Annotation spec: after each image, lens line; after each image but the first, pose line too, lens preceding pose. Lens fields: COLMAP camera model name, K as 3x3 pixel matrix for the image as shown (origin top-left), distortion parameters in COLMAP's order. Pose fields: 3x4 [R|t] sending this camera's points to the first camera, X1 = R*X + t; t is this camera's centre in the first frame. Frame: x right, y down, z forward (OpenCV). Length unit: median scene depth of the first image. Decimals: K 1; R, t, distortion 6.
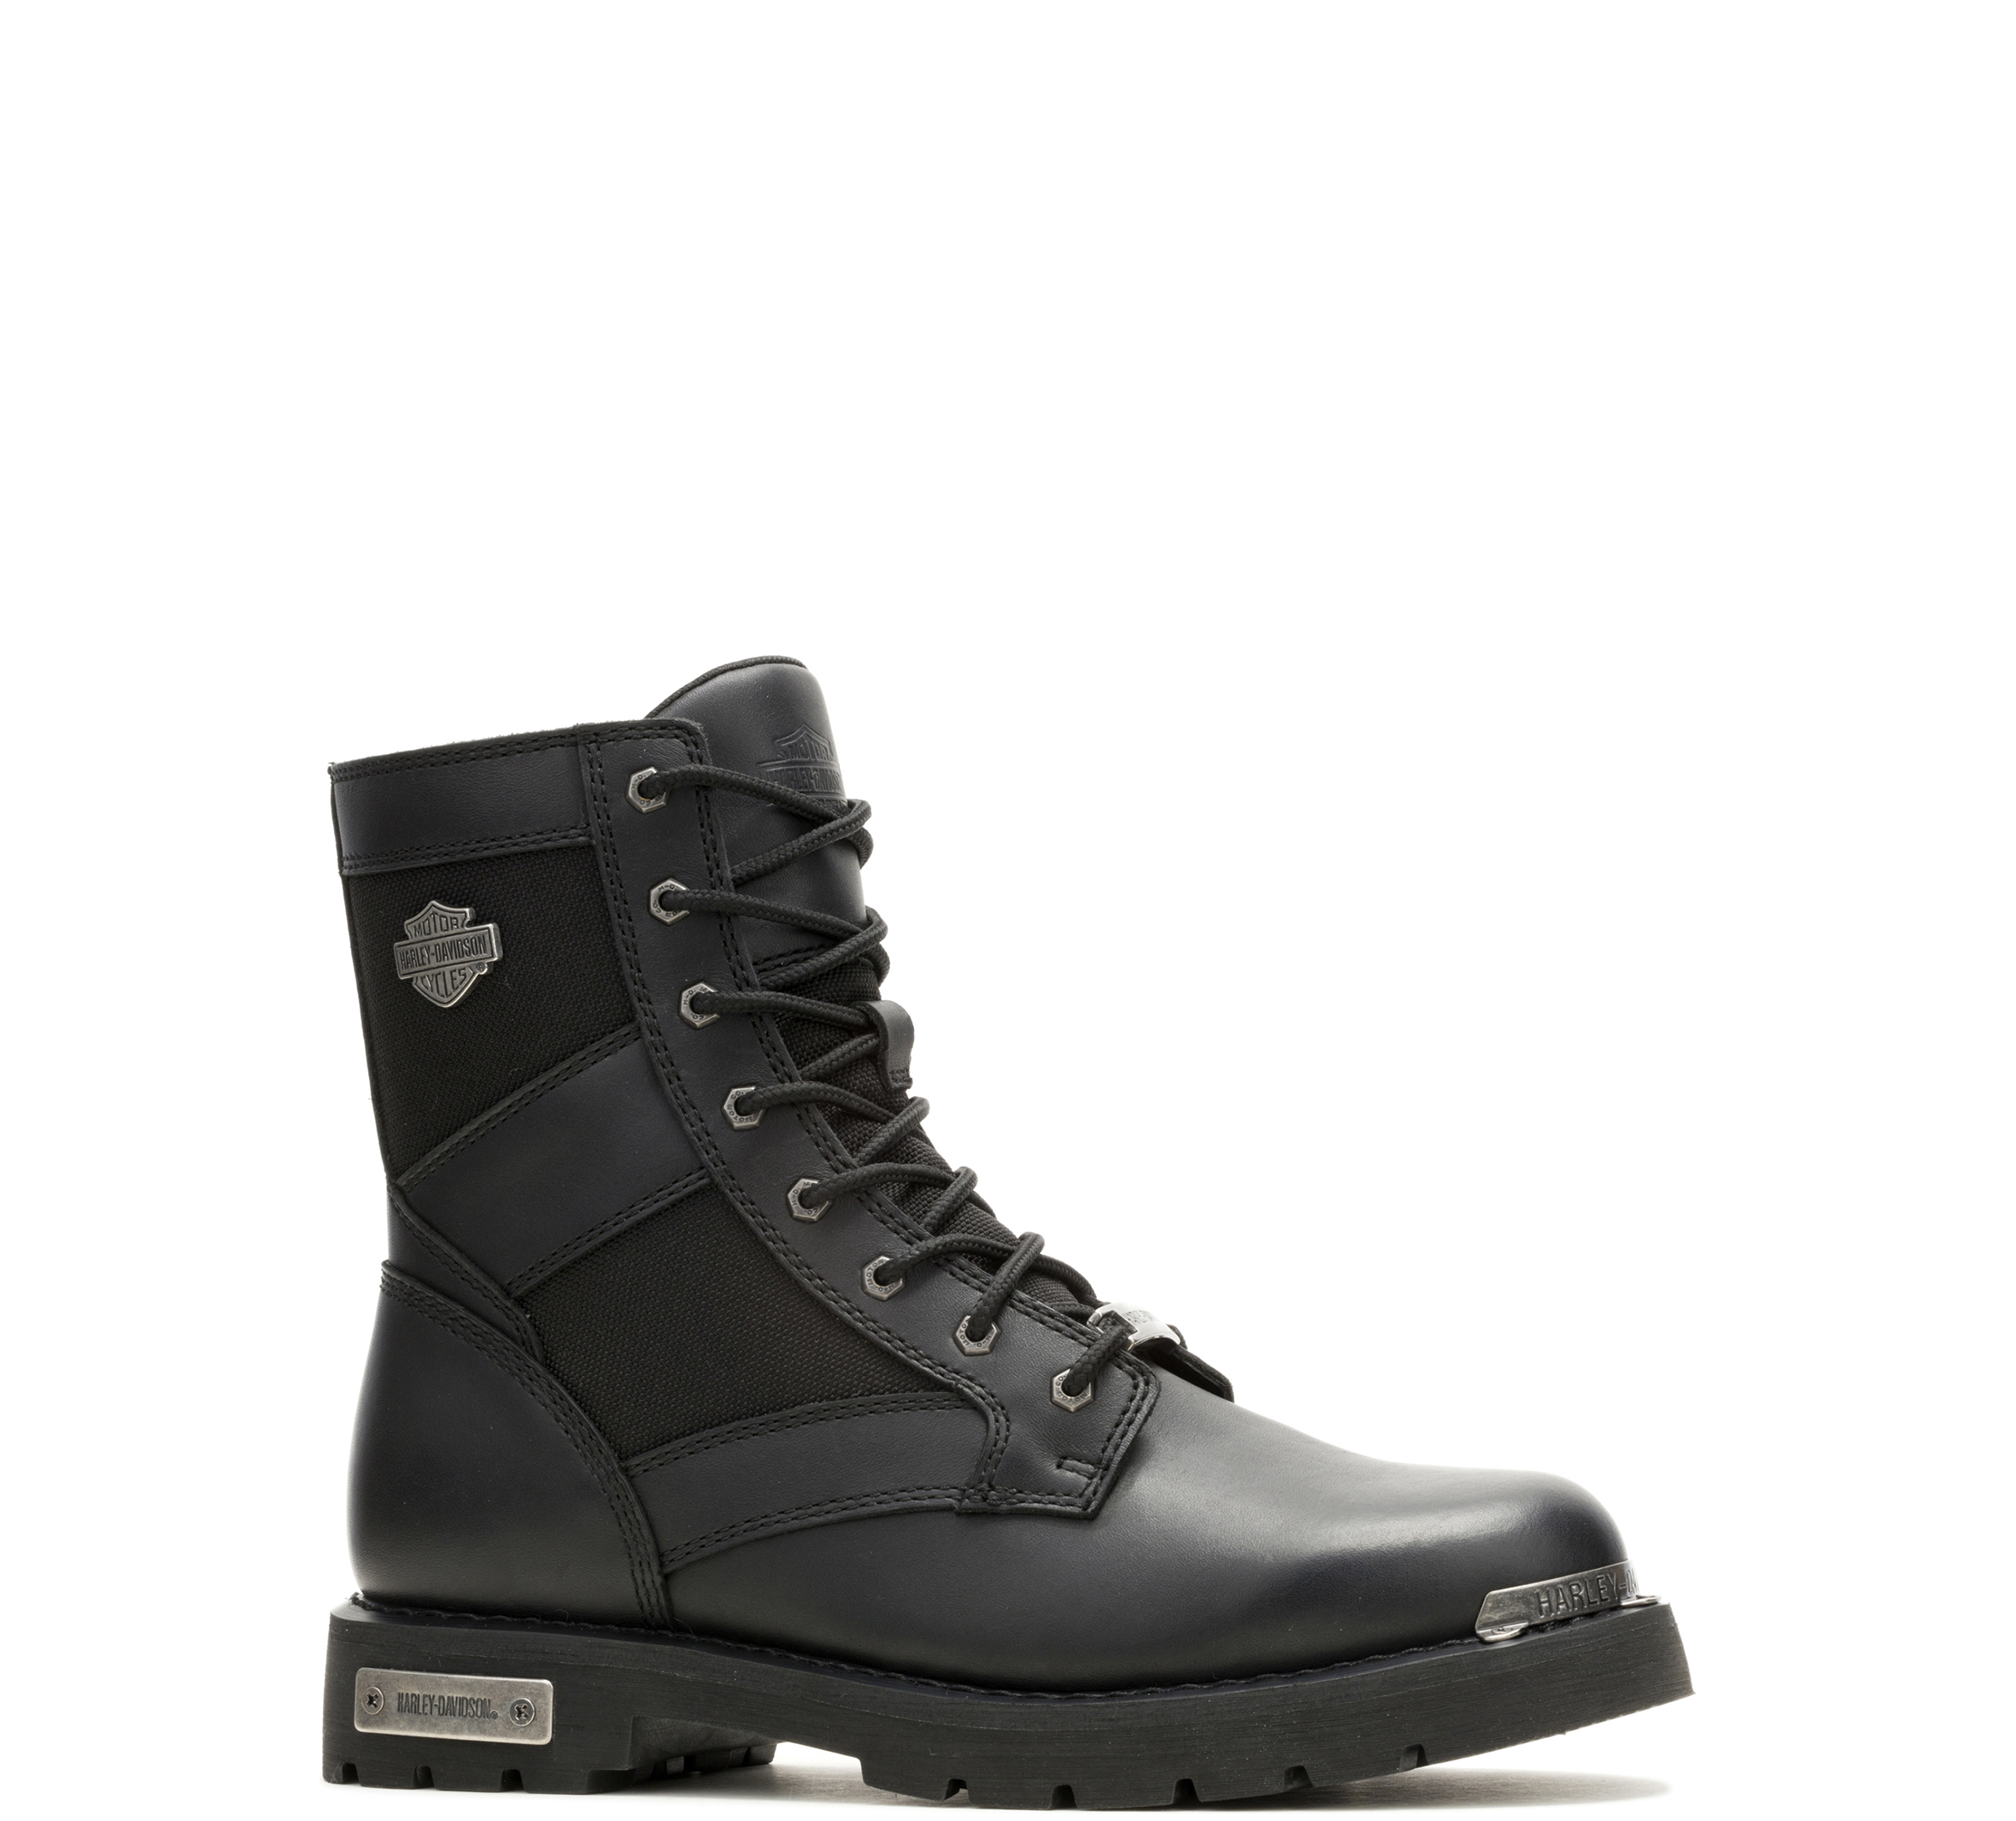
lens RADIAL K [[5755.8, 0, 1008.0], [0, 5755.8, 910.5], [0, 0, 1]] dist [-0.117143, -0.487562]
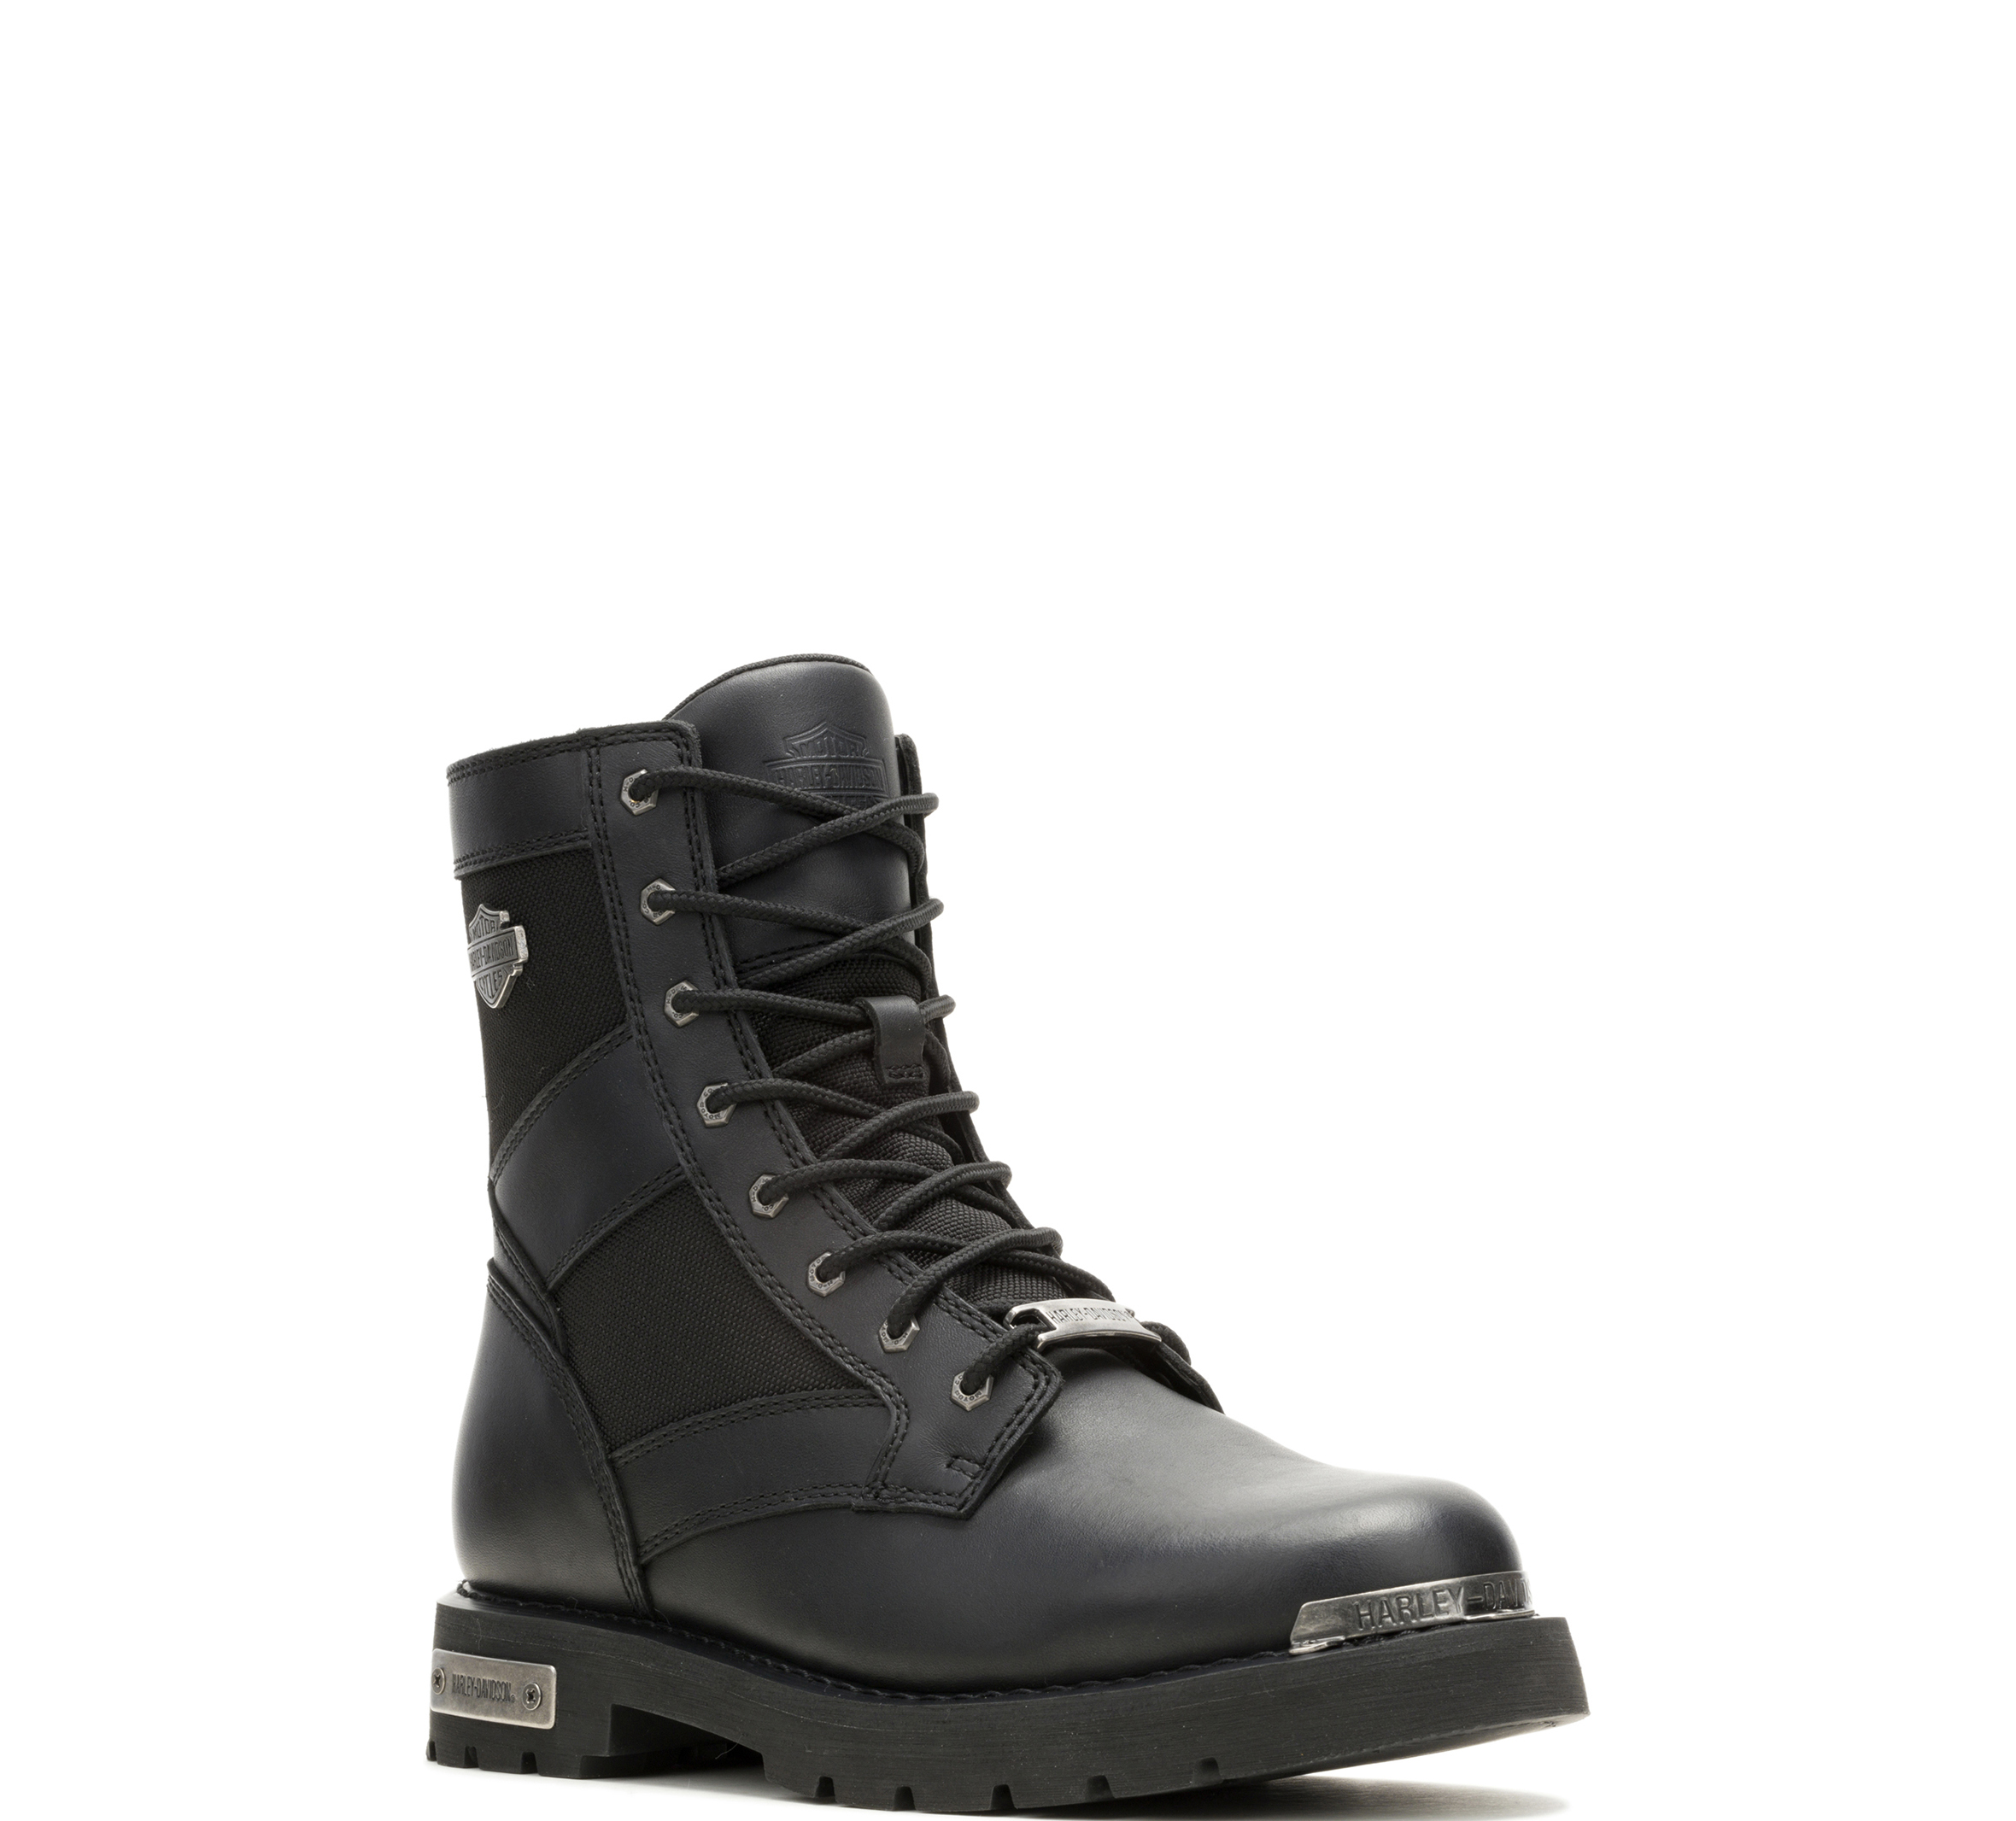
lens RADIAL K [[5755.8, 0, 1008.0], [0, 5755.8, 910.5], [0, 0, 1]] dist [-0.117143, -0.487562]
pose [[0.939563, -0.018075, -0.341899, 0.349722], [0.020781, 0.999775, 0.004252, -0.003126], [0.341745, -0.011100, 0.939727, 0.069163]]
